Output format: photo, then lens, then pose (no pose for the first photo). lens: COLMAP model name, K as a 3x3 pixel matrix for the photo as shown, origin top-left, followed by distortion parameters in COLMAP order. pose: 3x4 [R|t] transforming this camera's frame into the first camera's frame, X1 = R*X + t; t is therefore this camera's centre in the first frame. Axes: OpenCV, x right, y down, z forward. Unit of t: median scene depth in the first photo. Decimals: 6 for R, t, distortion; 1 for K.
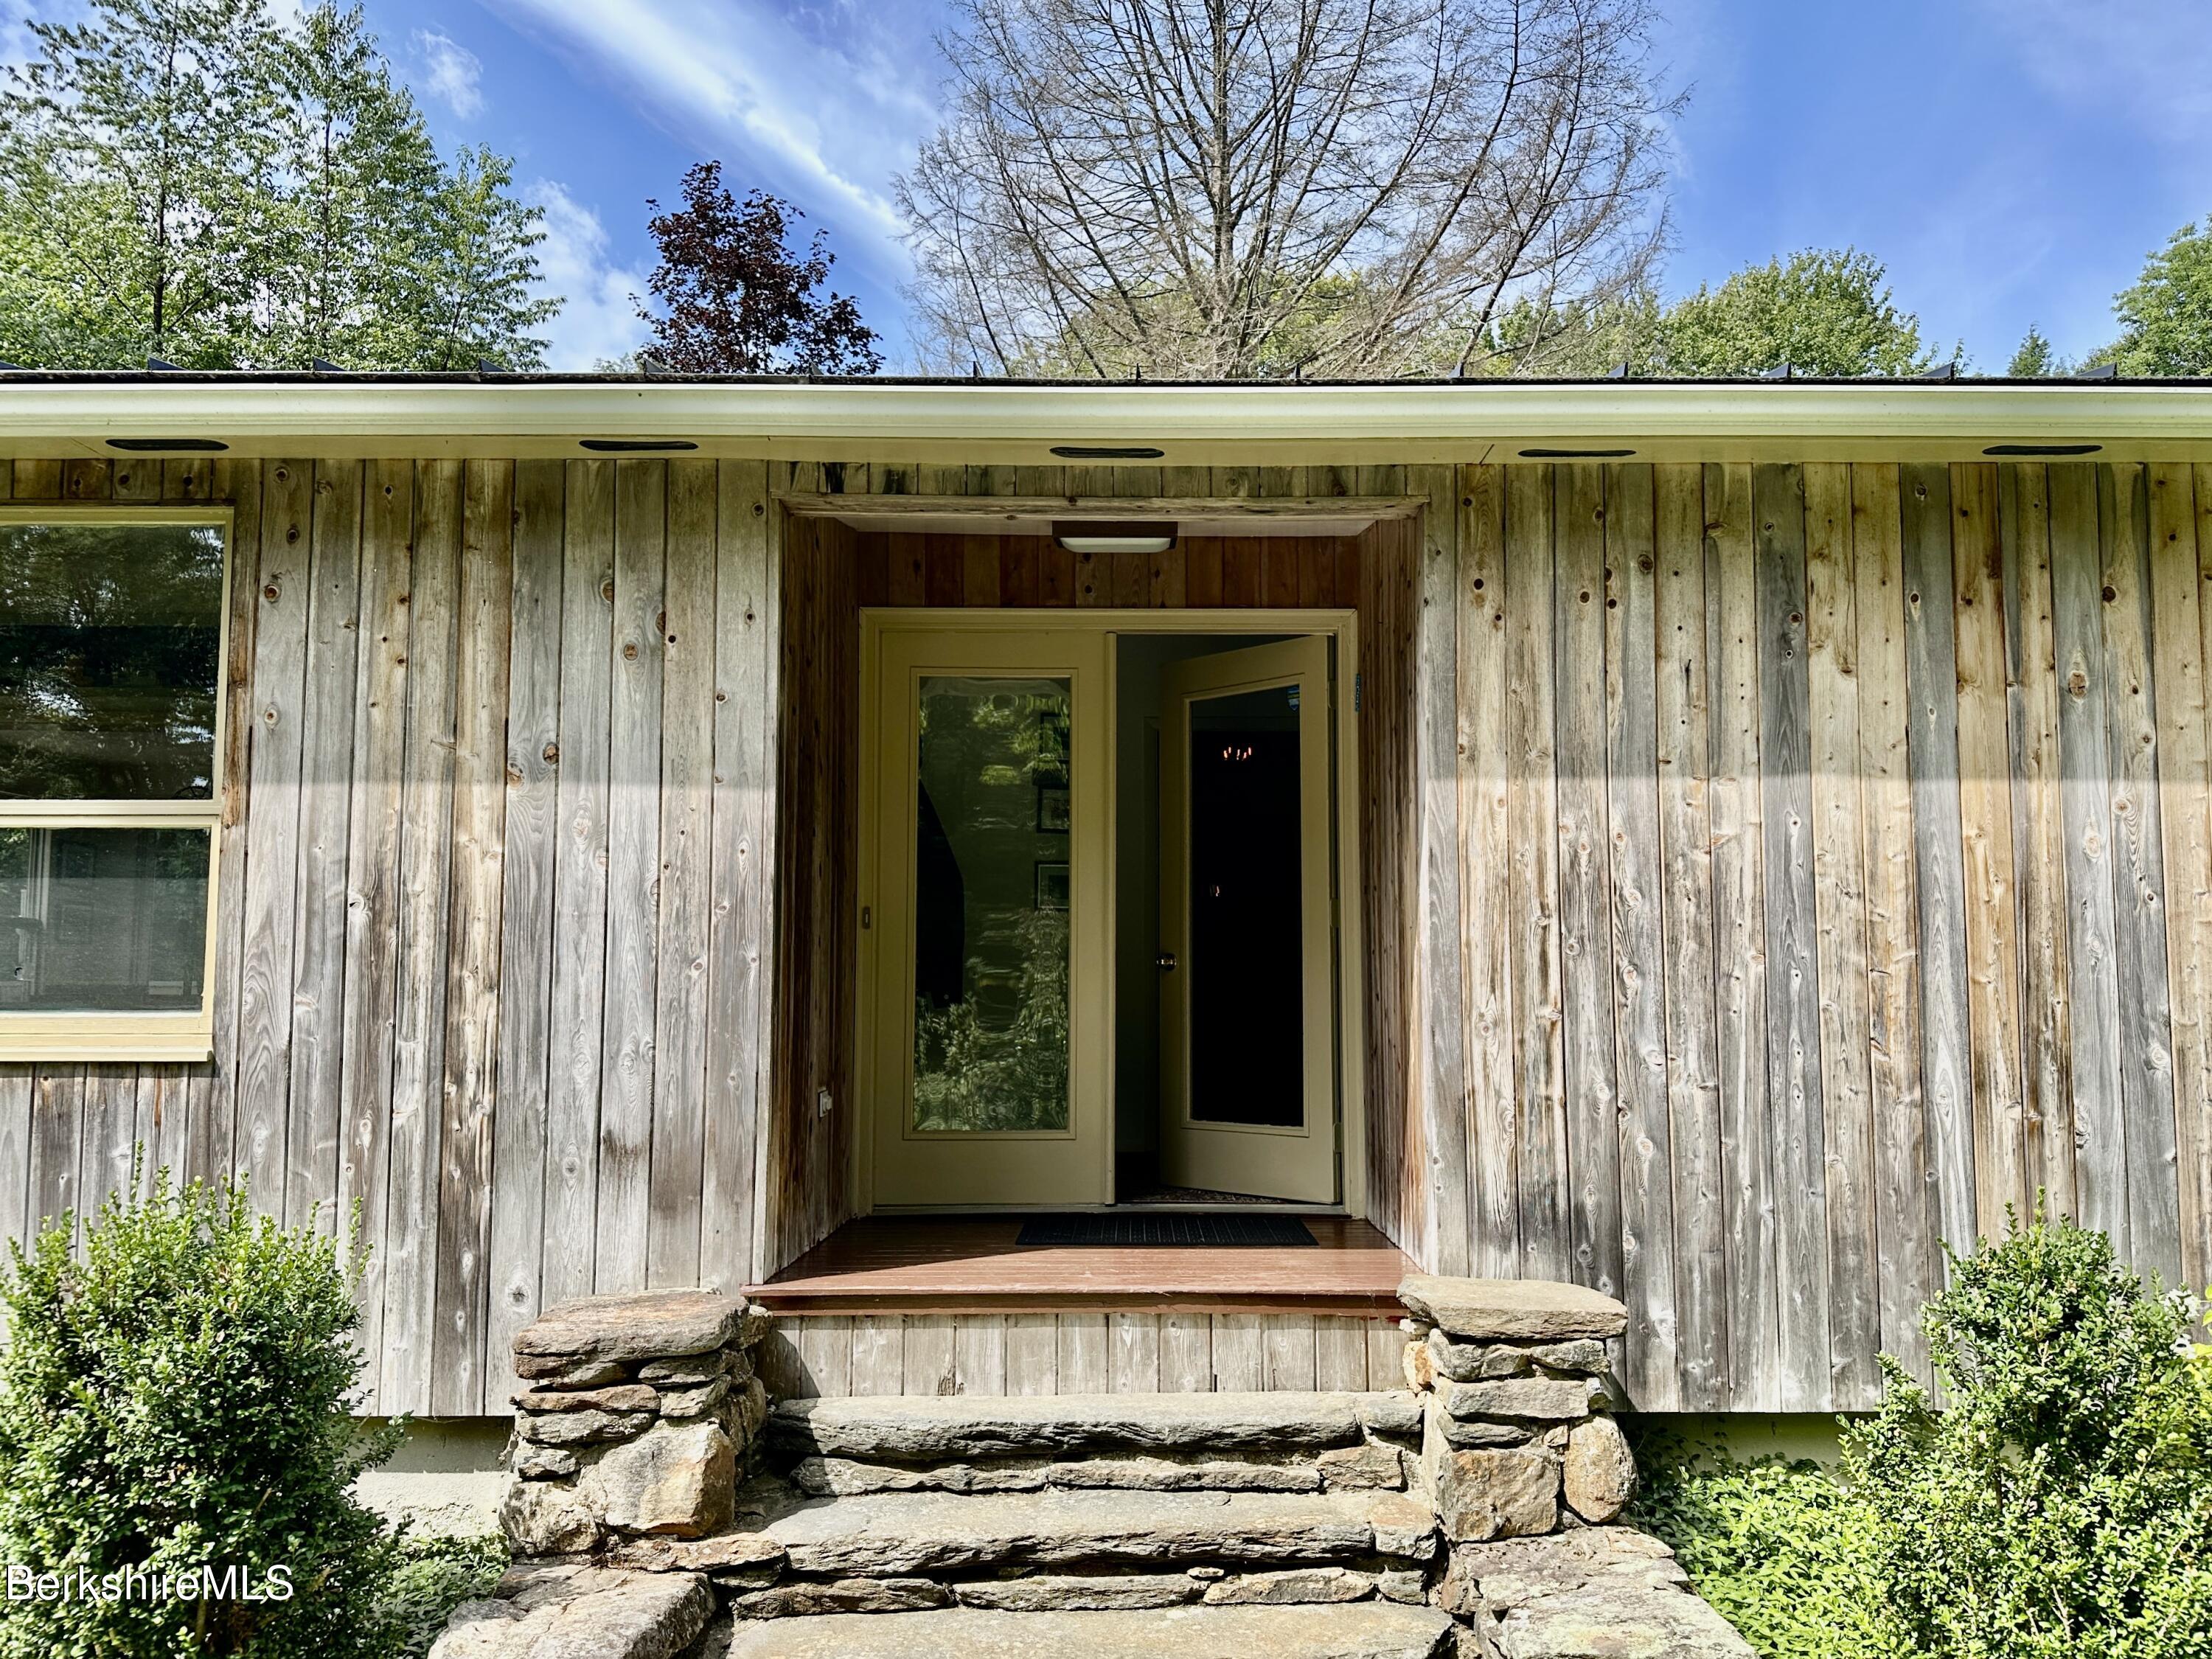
lens RADIAL K [[1544.6, 0, 1108.6], [0, 1544.6, 888.5], [0, 0, 1]] dist [0.038064, -0.001428]
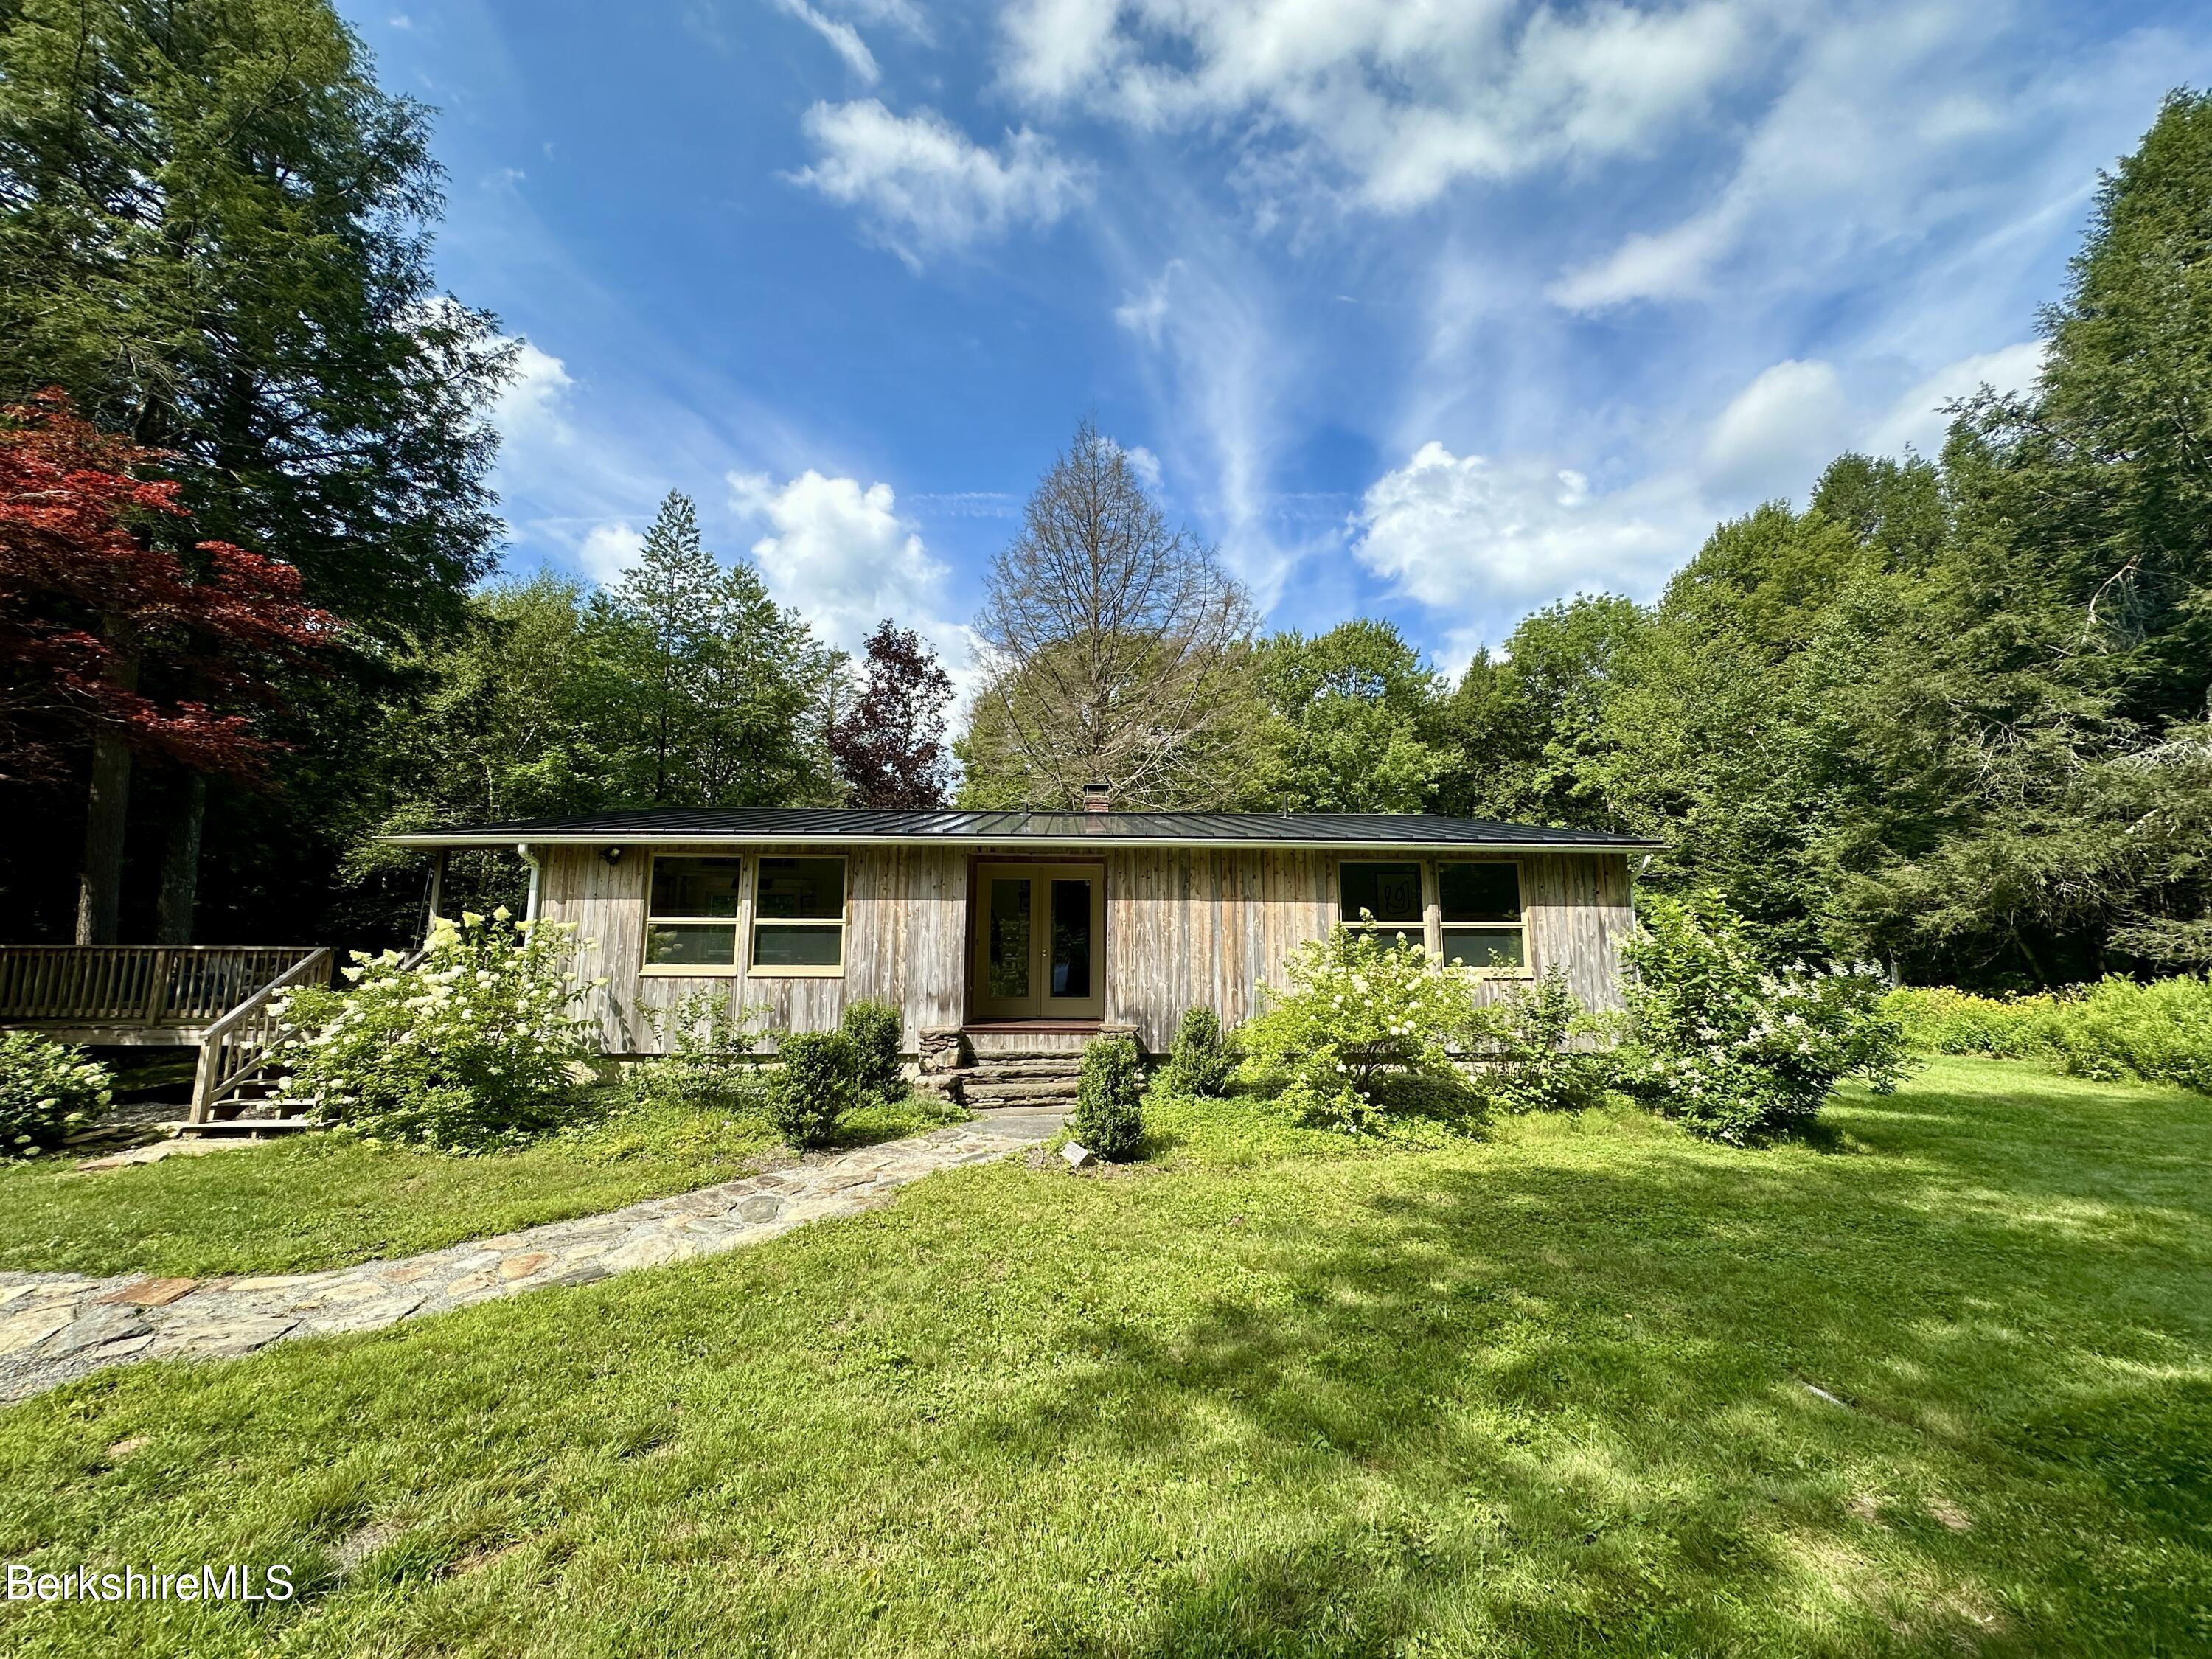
lens RADIAL K [[882.8, 0, 1103.4], [0, 882.8, 828.8], [0, 0, 1]] dist [-0.002034, 0.000181]
pose [[0.998214, 0.013996, 0.058071, 0.036698], [-0.010006, 0.997605, -0.068438, -0.154234], [-0.058890, 0.067735, 0.995964, -1.670065]]
